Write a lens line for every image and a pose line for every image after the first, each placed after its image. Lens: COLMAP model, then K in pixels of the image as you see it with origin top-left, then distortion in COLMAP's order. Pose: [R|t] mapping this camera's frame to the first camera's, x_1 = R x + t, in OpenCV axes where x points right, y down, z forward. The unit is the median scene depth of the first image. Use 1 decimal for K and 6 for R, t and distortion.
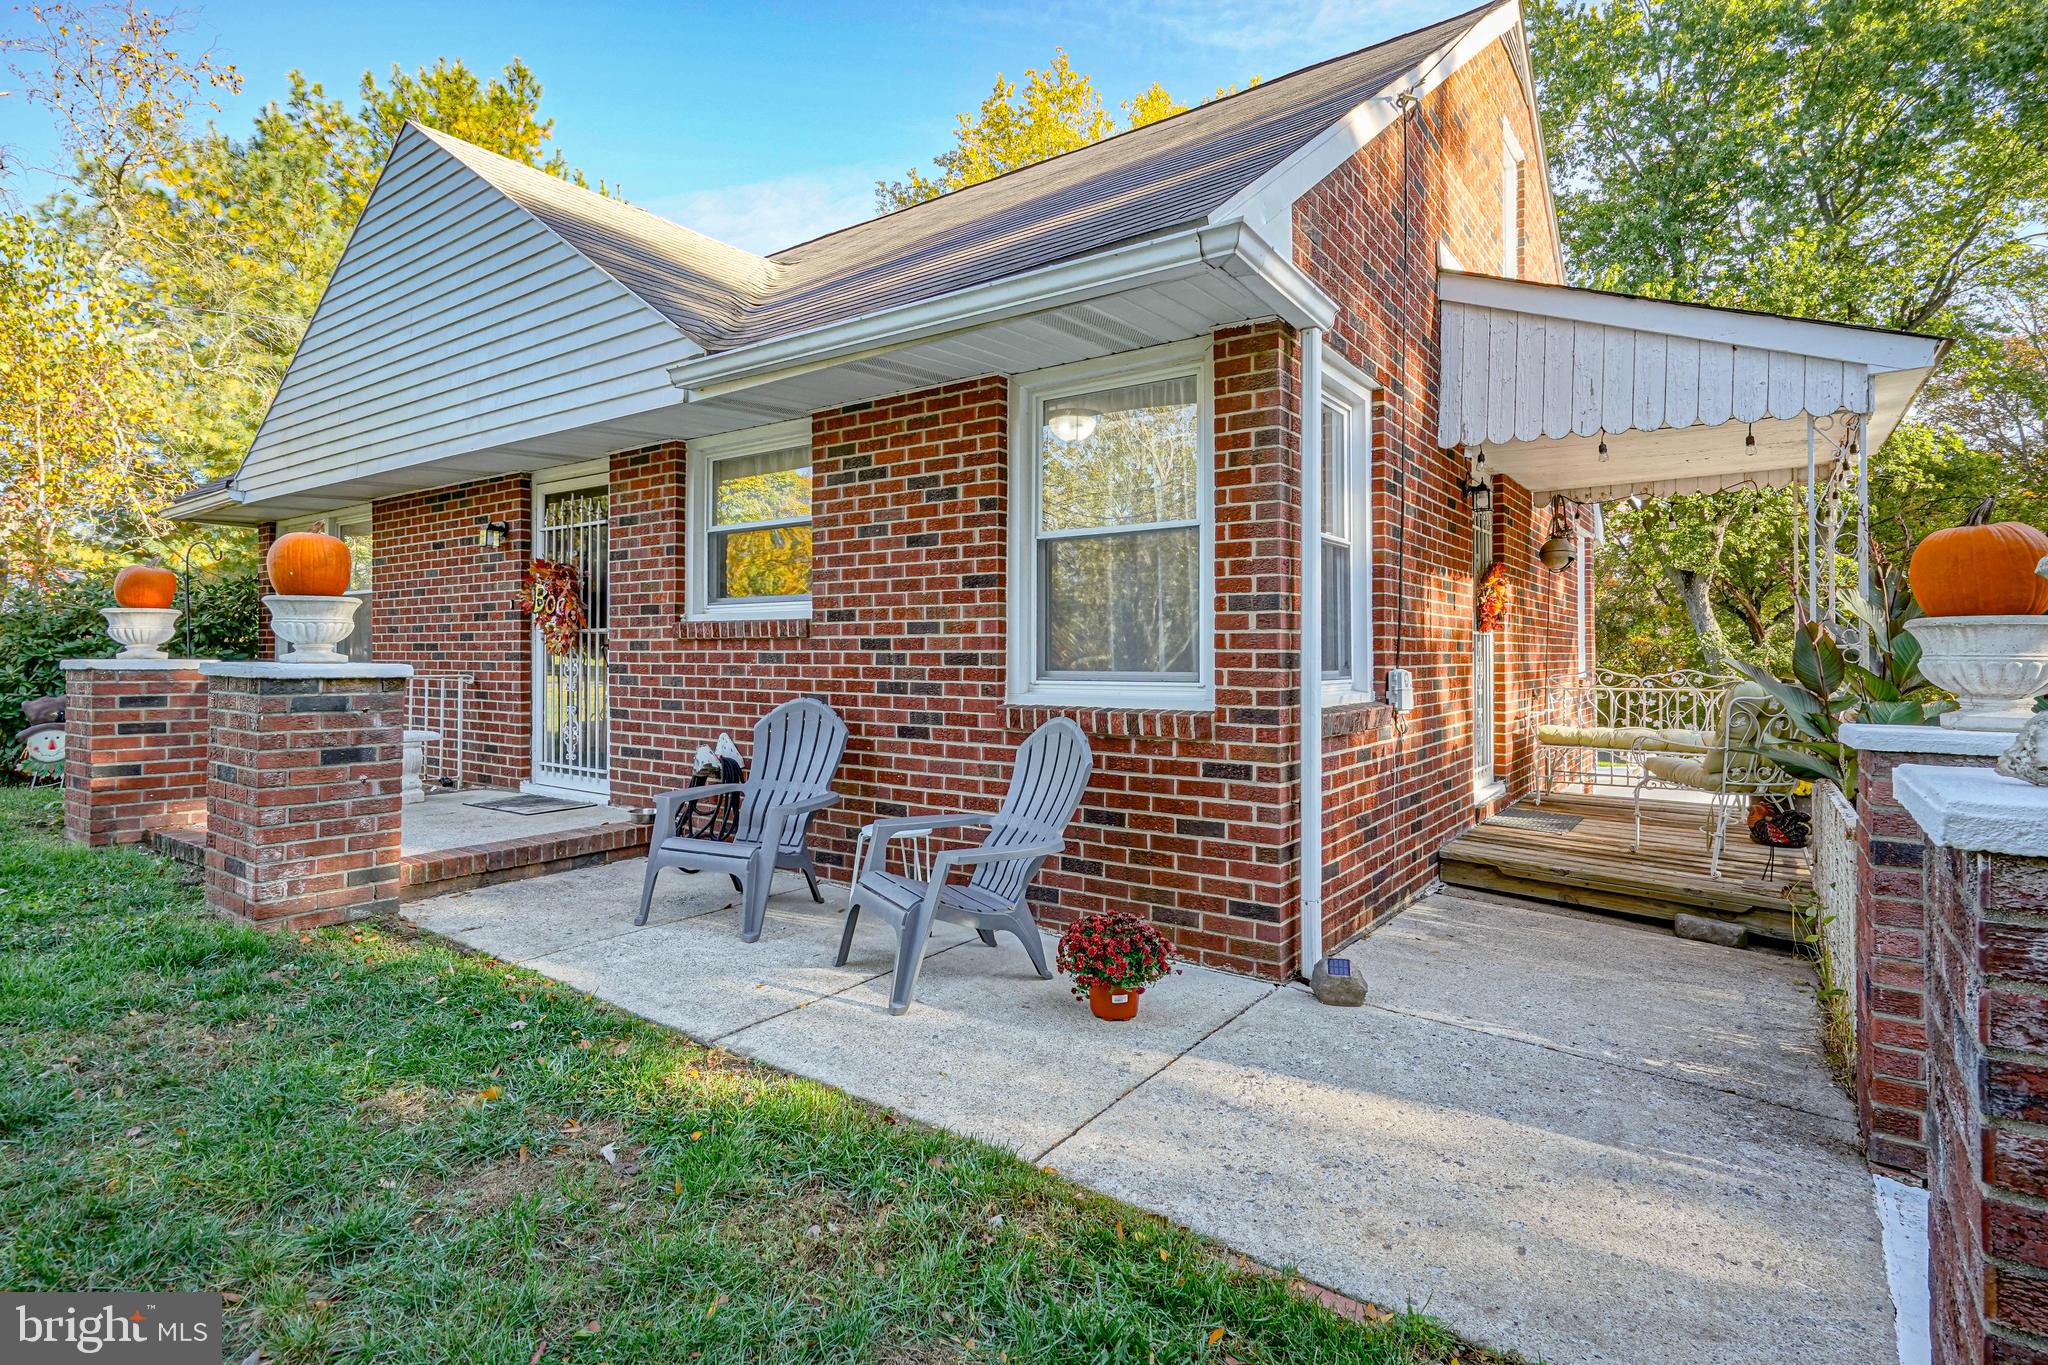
lens RADIAL K [[984.3, 0, 1011.5], [0, 984.3, 661.1], [0, 0, 1]] dist [0.002692, 0.000136]
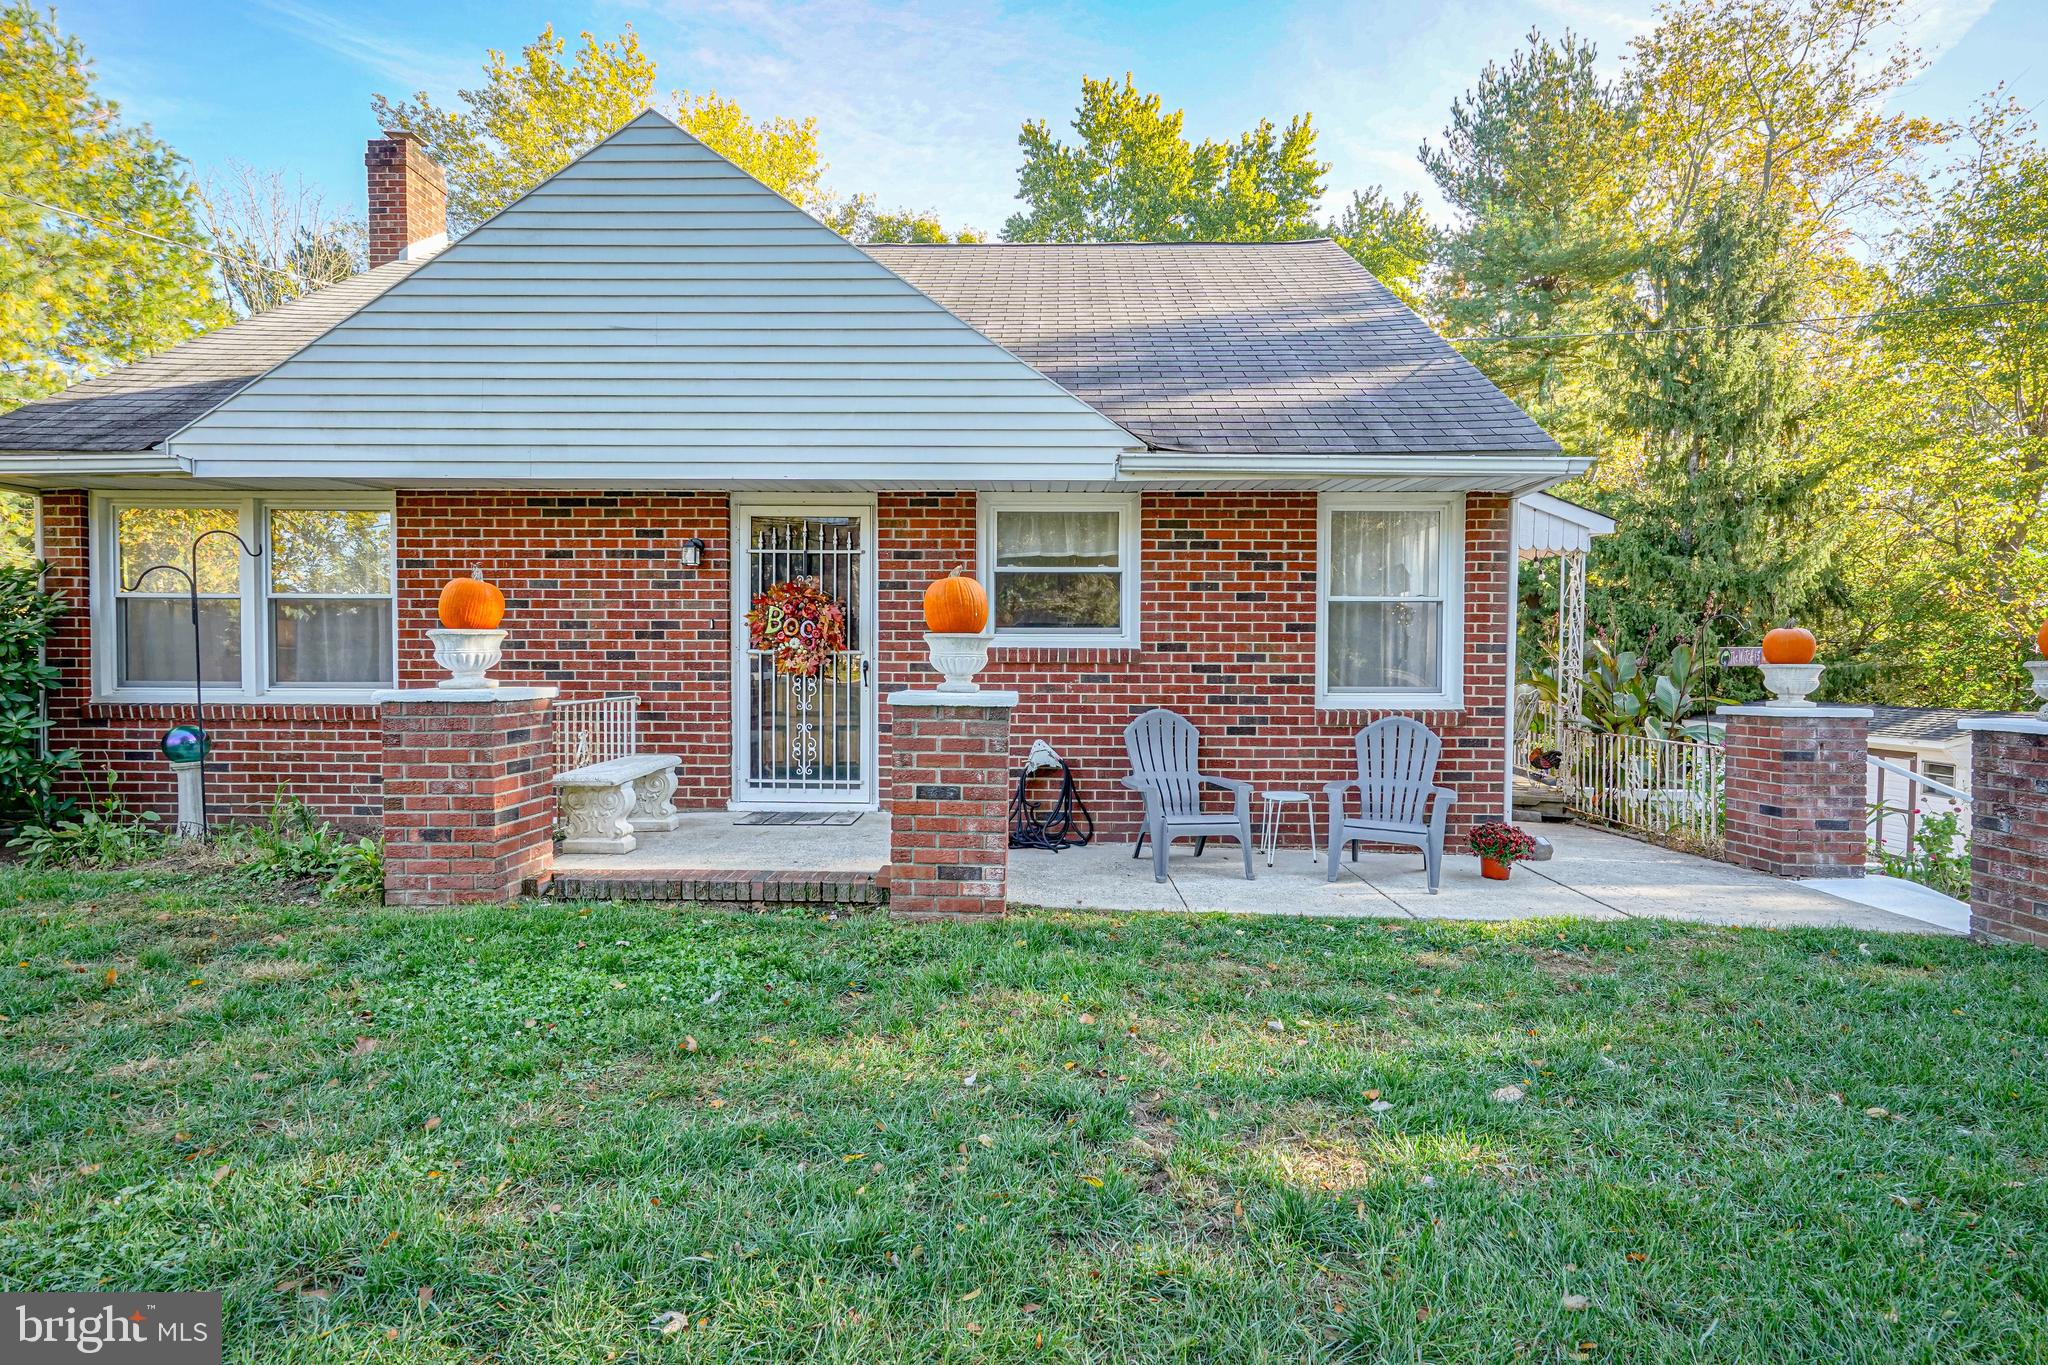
lens RADIAL K [[943.2, 0, 1026.8], [0, 943.2, 682.5], [0, 0, 1]] dist [-0.004137, 0.000283]
pose [[0.822771, -0.015888, 0.568151, -1.163904], [-0.000026, 0.999608, 0.027991, -0.036865], [-0.568373, -0.023045, 0.822448, 0.053943]]
